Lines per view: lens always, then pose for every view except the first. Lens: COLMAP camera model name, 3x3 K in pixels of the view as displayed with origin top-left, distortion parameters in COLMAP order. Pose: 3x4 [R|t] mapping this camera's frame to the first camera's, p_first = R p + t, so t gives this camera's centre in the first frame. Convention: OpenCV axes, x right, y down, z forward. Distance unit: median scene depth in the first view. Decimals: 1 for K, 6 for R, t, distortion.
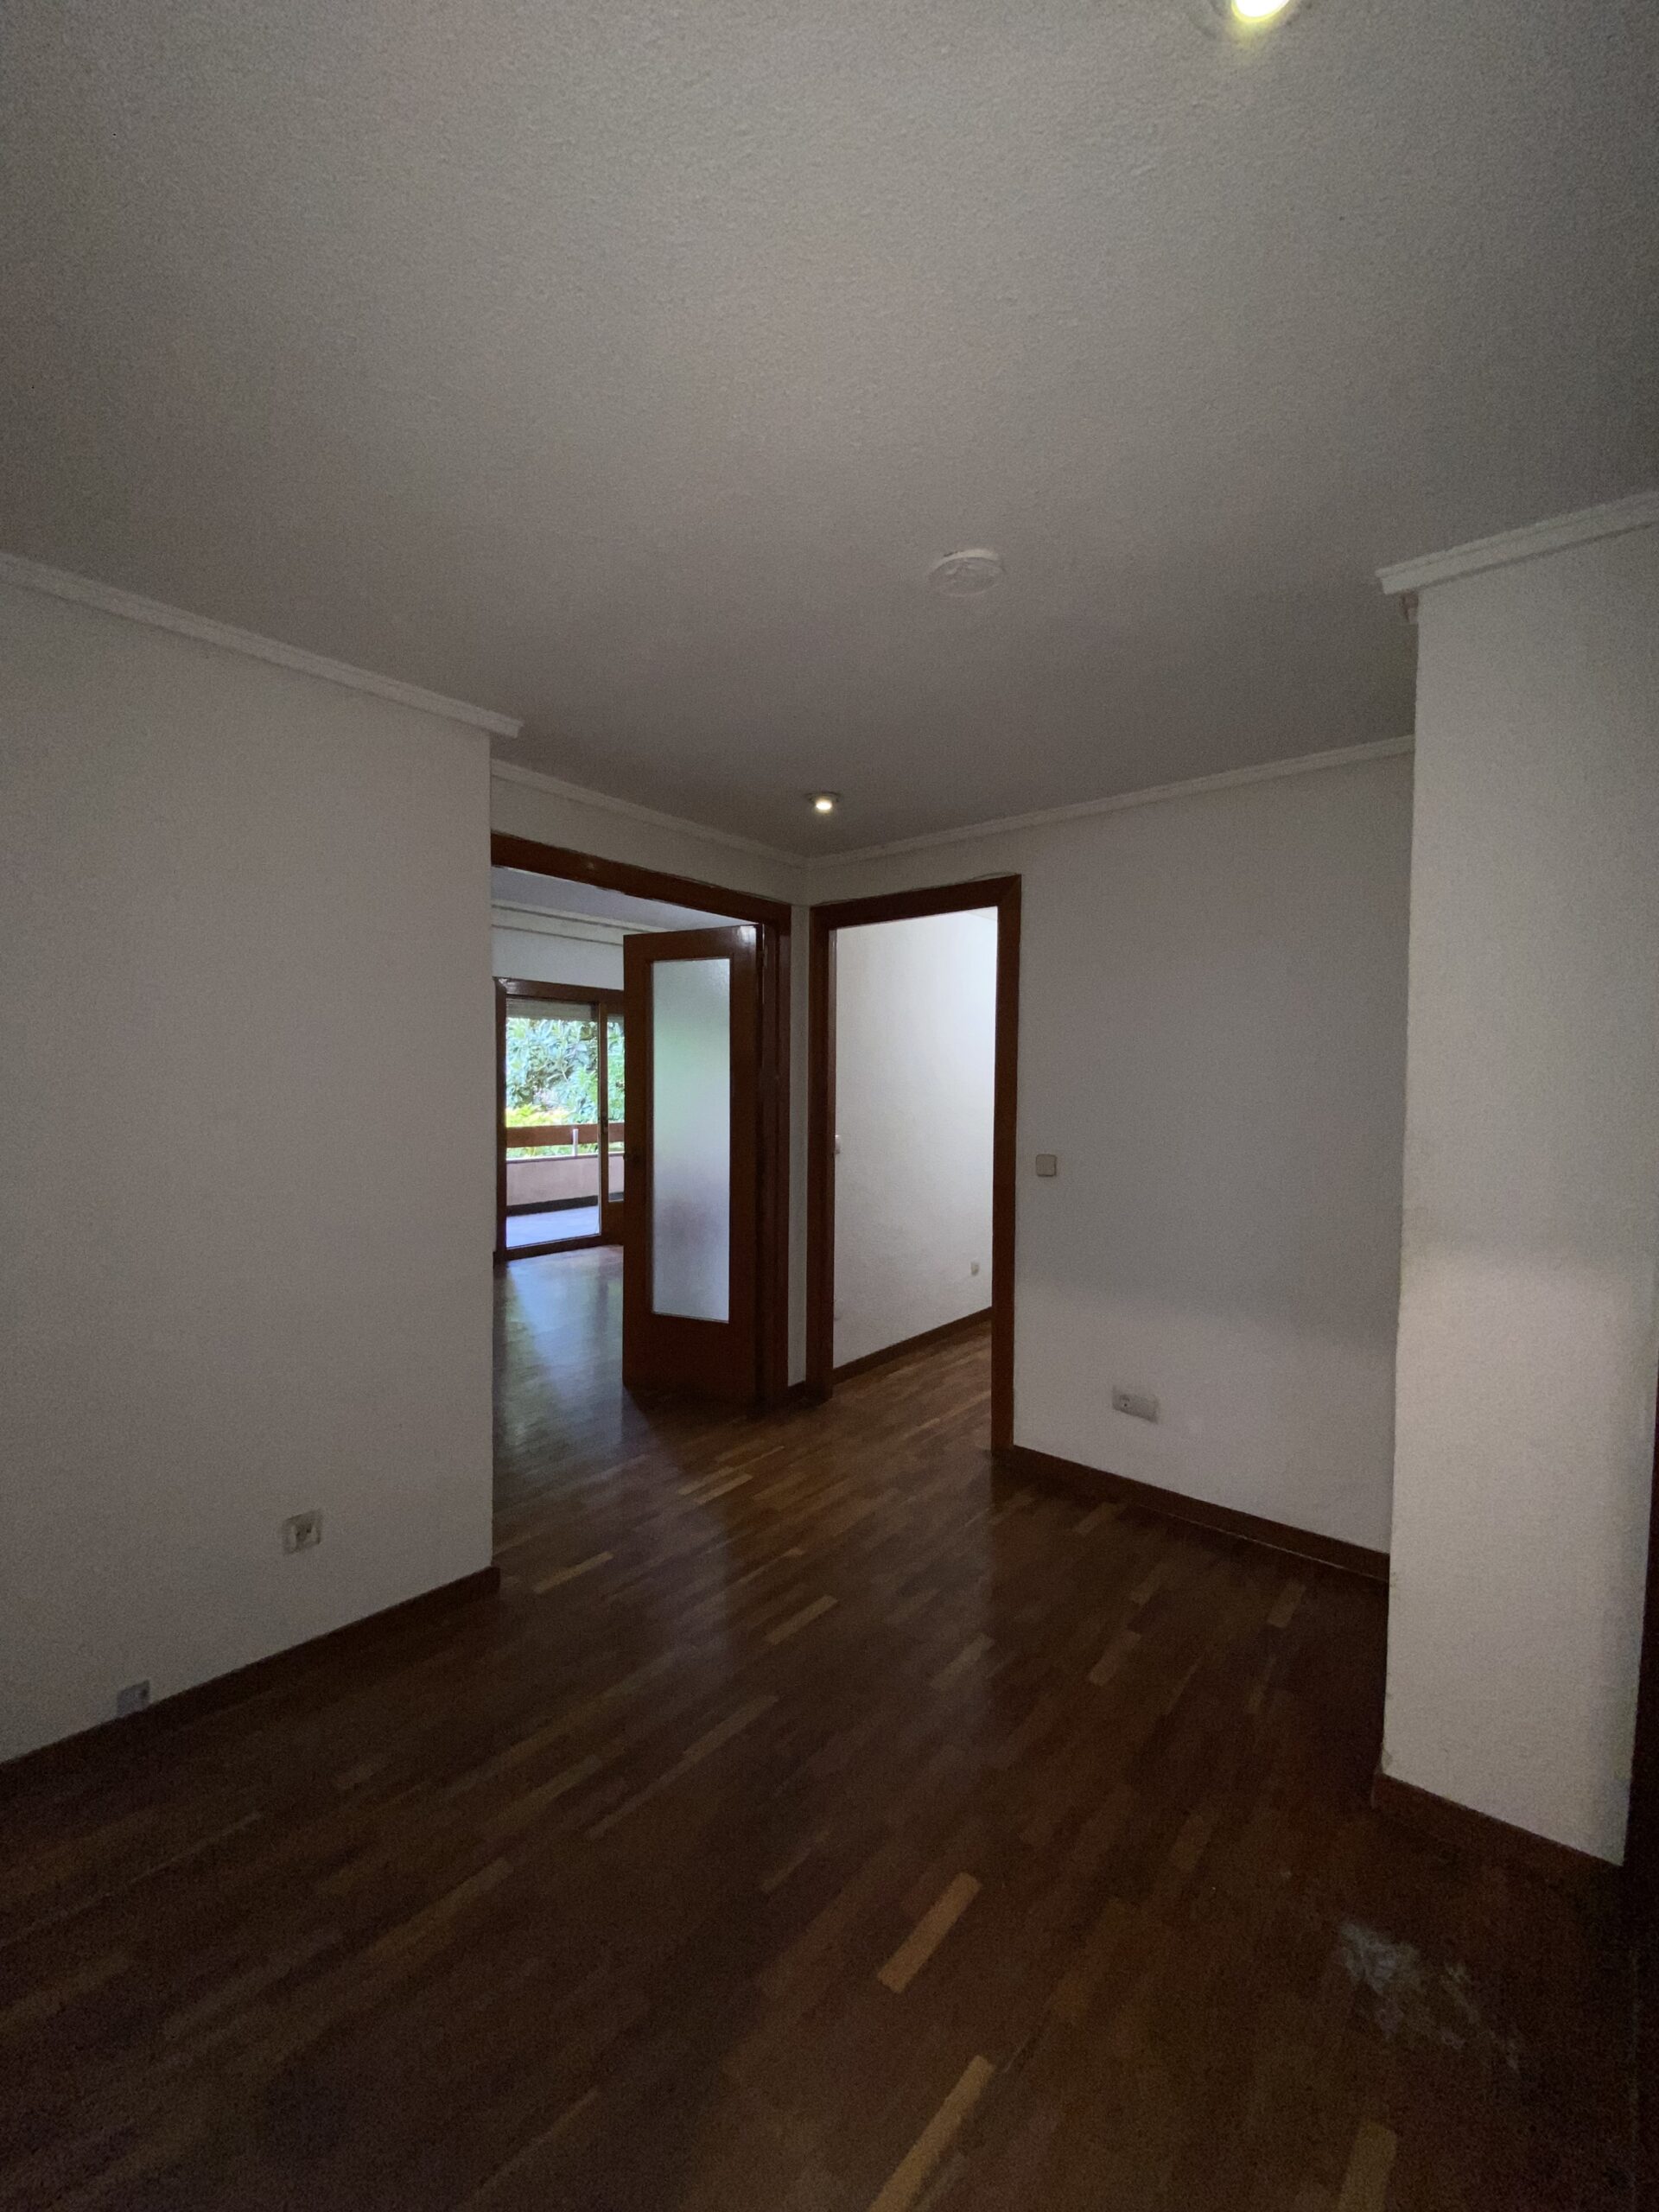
lens RADIAL K [[908.1, 0, 832.7], [0, 908.1, 1107.8], [0, 0, 1]] dist [0.019578, -0.019211]
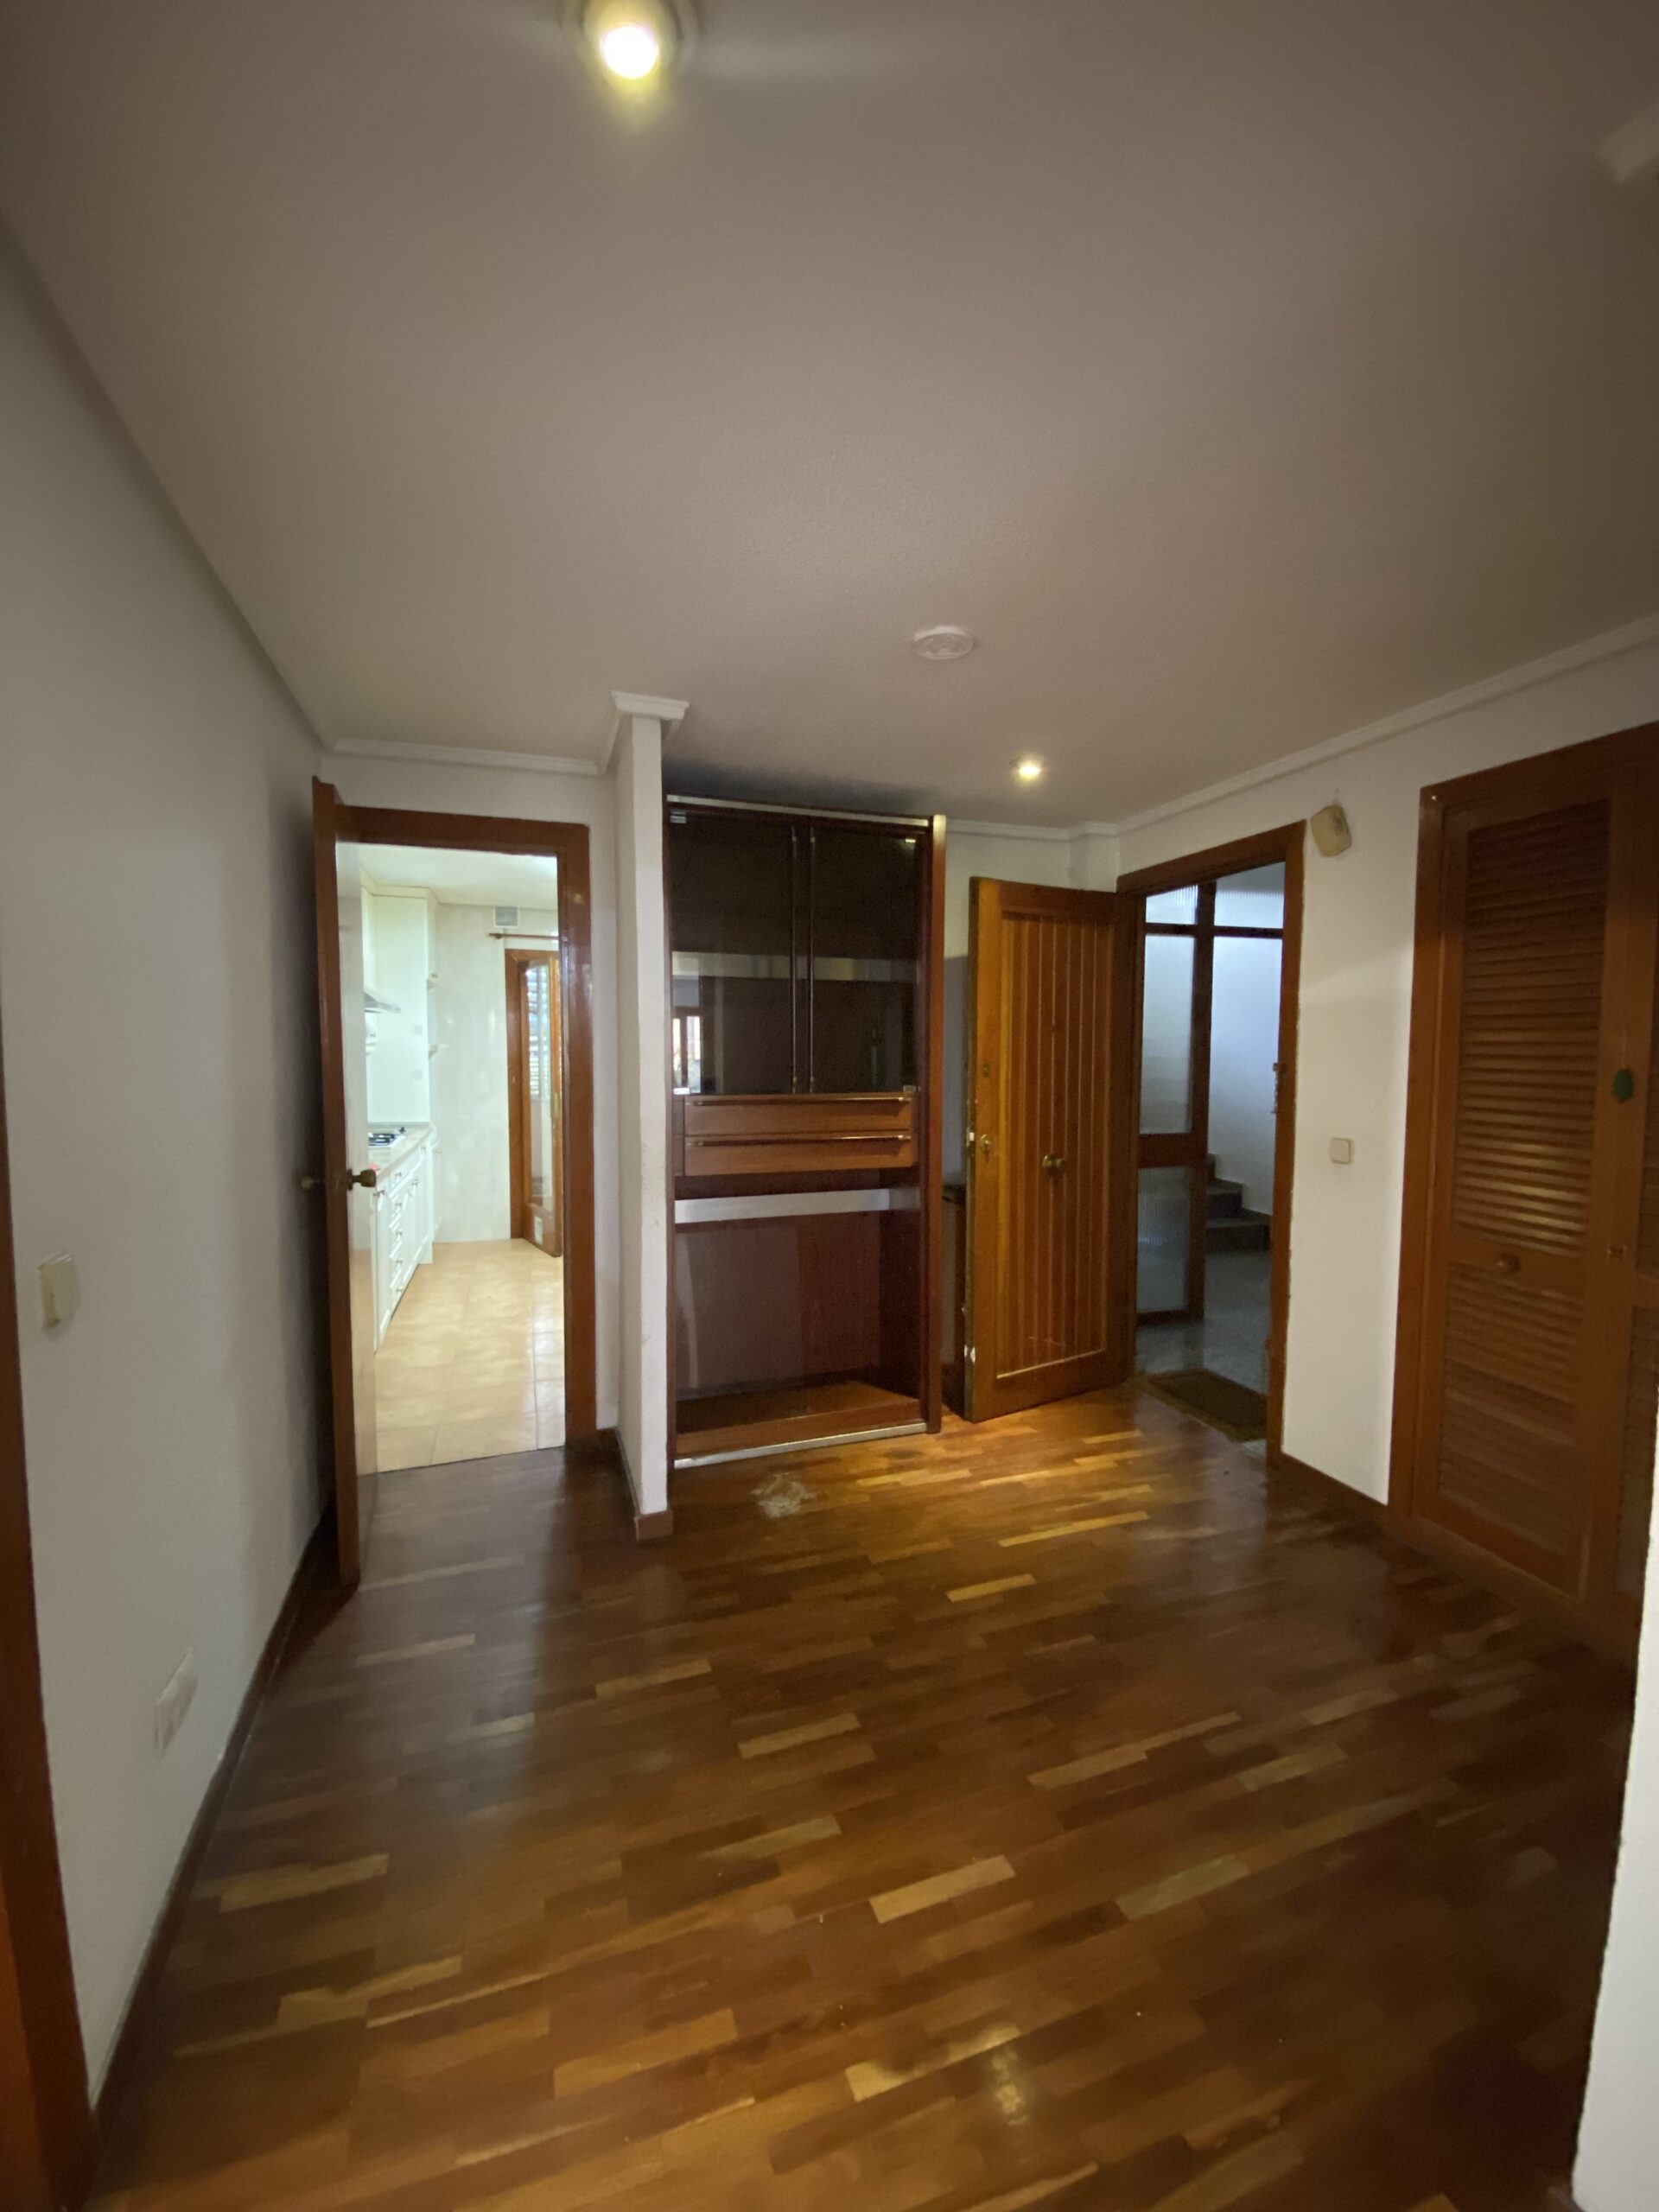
lens RADIAL K [[908.1, 0, 831.4], [0, 908.1, 1111.5], [0, 0, 1]] dist [0.019578, -0.019211]
pose [[-0.860210, -0.049107, 0.507569, -0.365214], [-0.001306, 0.995561, 0.094107, -0.066212], [-0.509938, 0.080289, -0.856456, 2.131383]]
